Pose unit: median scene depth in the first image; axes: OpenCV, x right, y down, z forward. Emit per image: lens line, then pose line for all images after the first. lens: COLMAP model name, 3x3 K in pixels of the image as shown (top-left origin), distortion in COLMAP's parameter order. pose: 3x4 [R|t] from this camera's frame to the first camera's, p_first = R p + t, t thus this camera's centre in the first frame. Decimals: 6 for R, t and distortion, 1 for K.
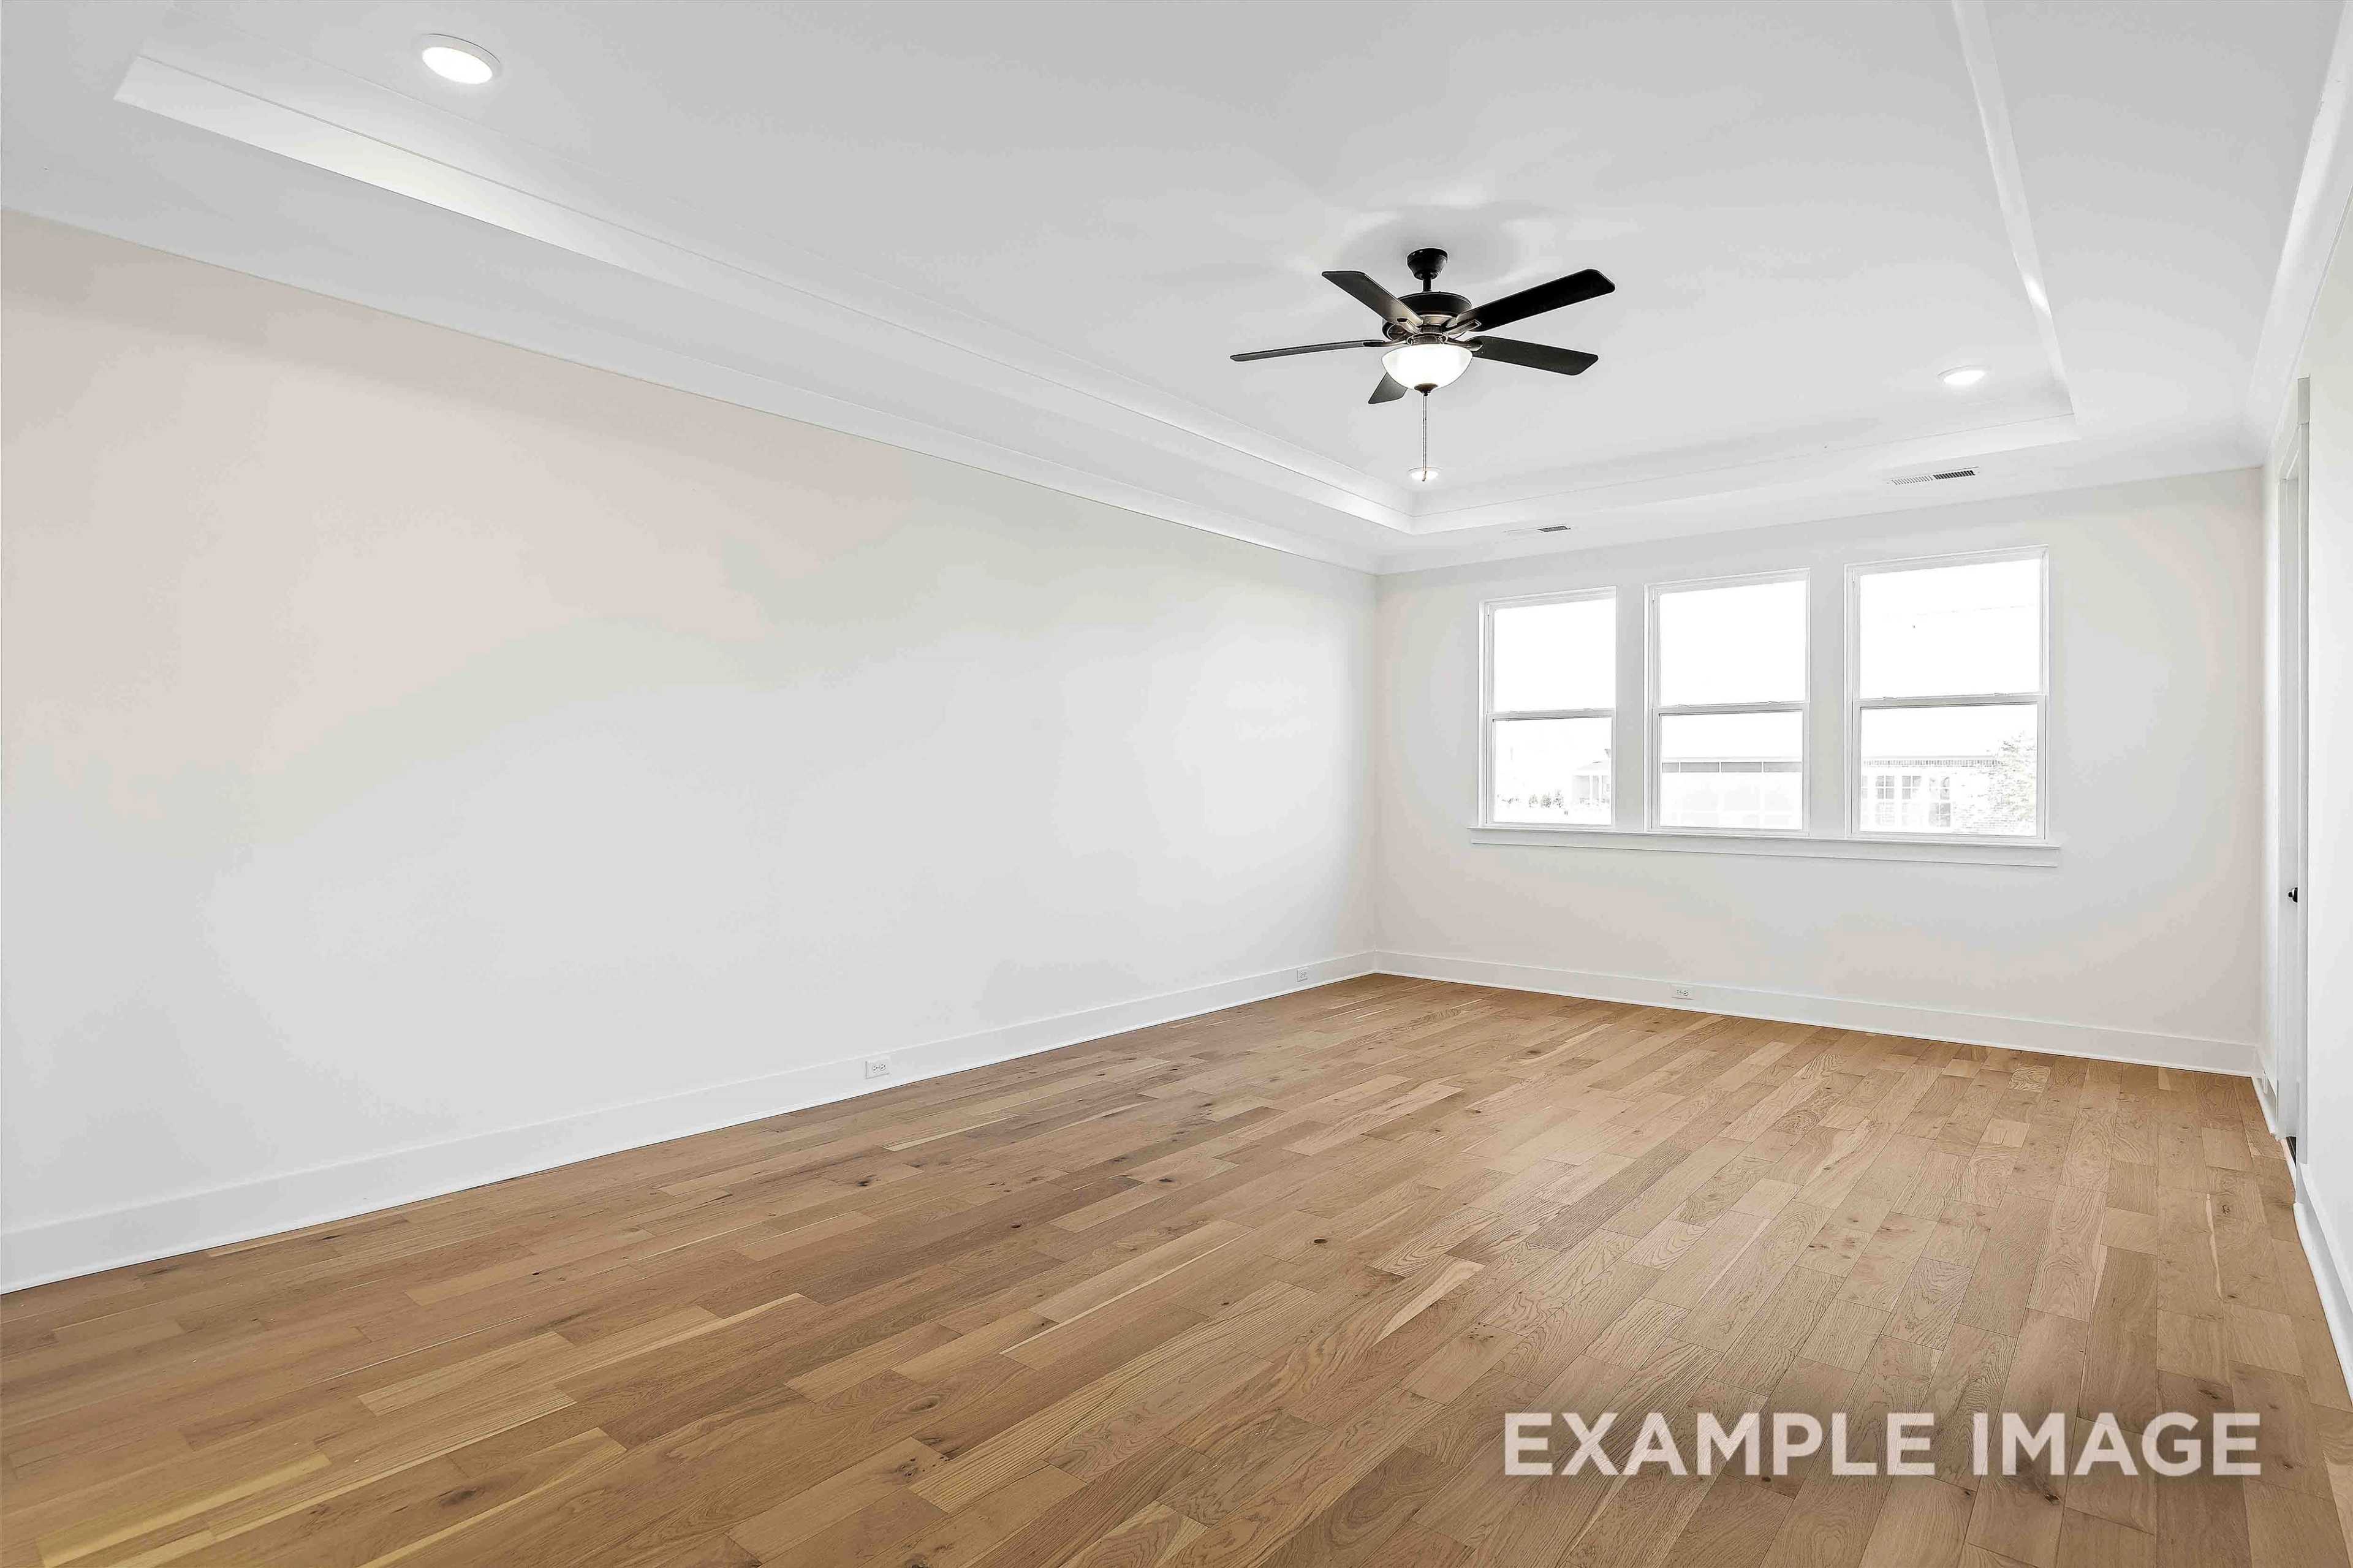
lens RADIAL K [[1121.3, 0, 1186.4], [0, 1121.3, 778.3], [0, 0, 1]] dist [-0.000066, 0.000041]
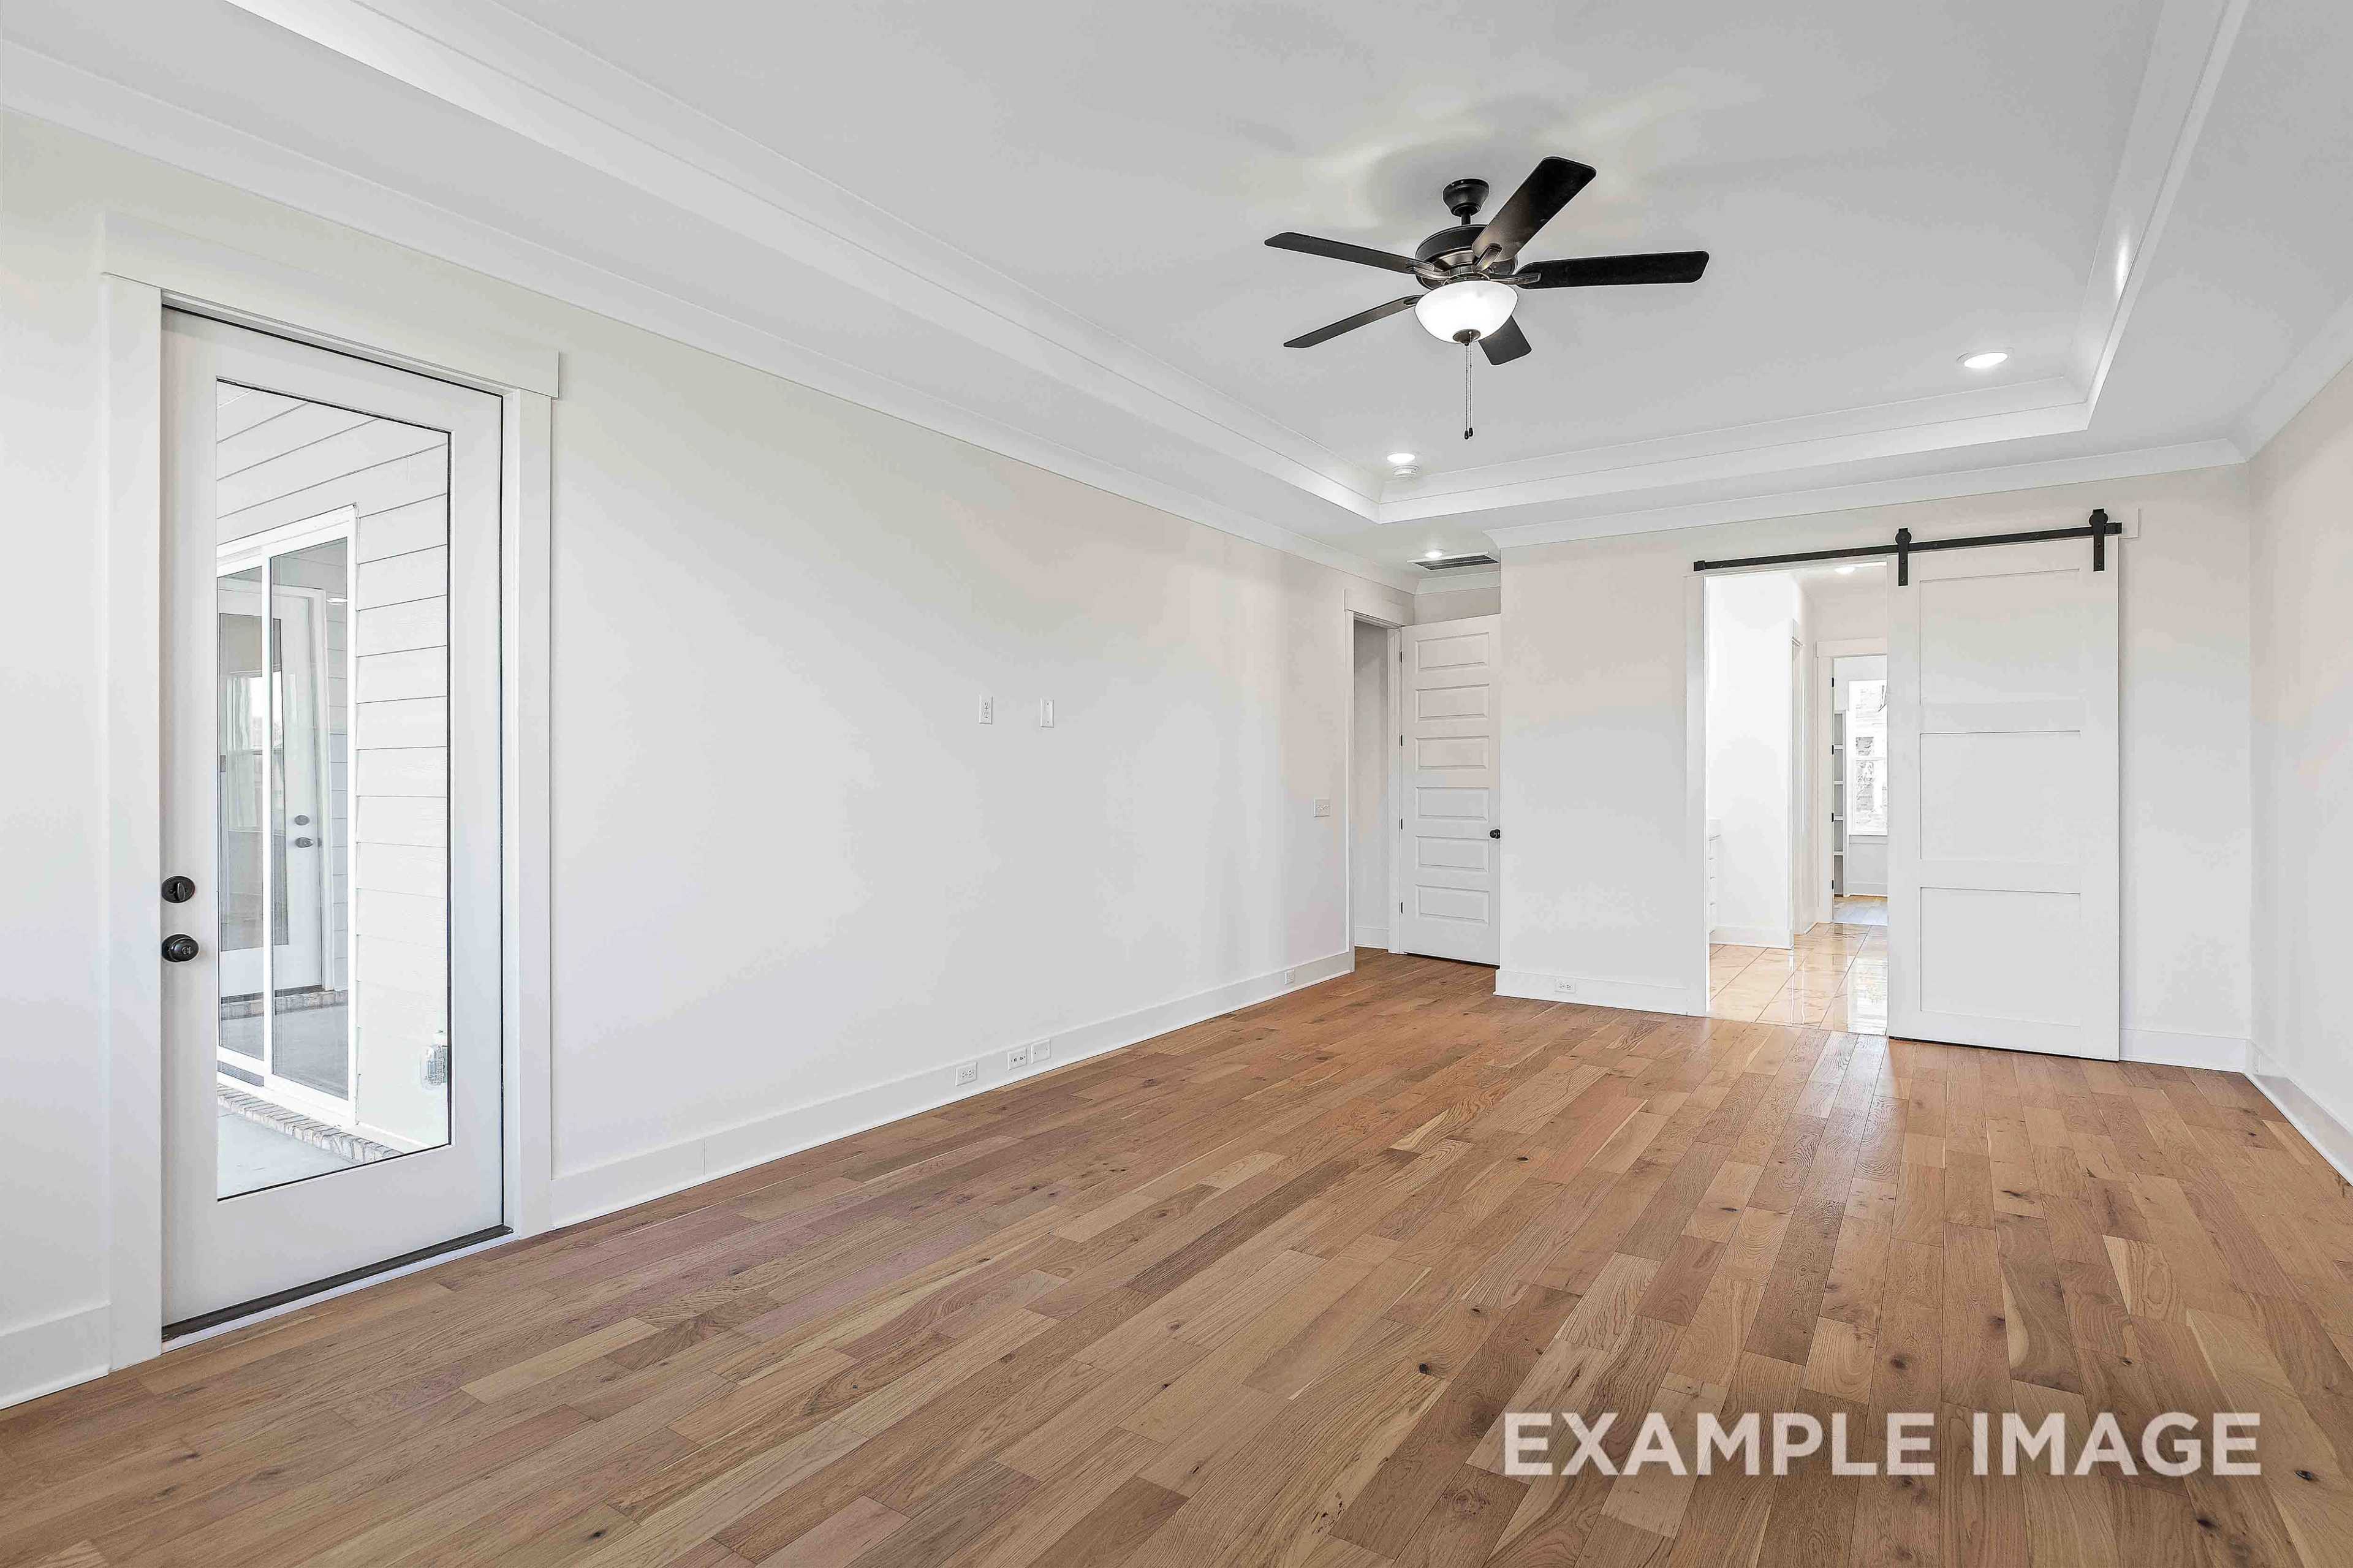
lens RADIAL K [[1121.3, 0, 1186.4], [0, 1121.3, 778.3], [0, 0, 1]] dist [-0.000066, 0.000041]
pose [[-0.993231, -0.005880, -0.116003, 0.545192], [-0.005503, 0.999978, -0.003573, 0.005796], [0.116022, -0.002911, -0.993242, 1.890009]]
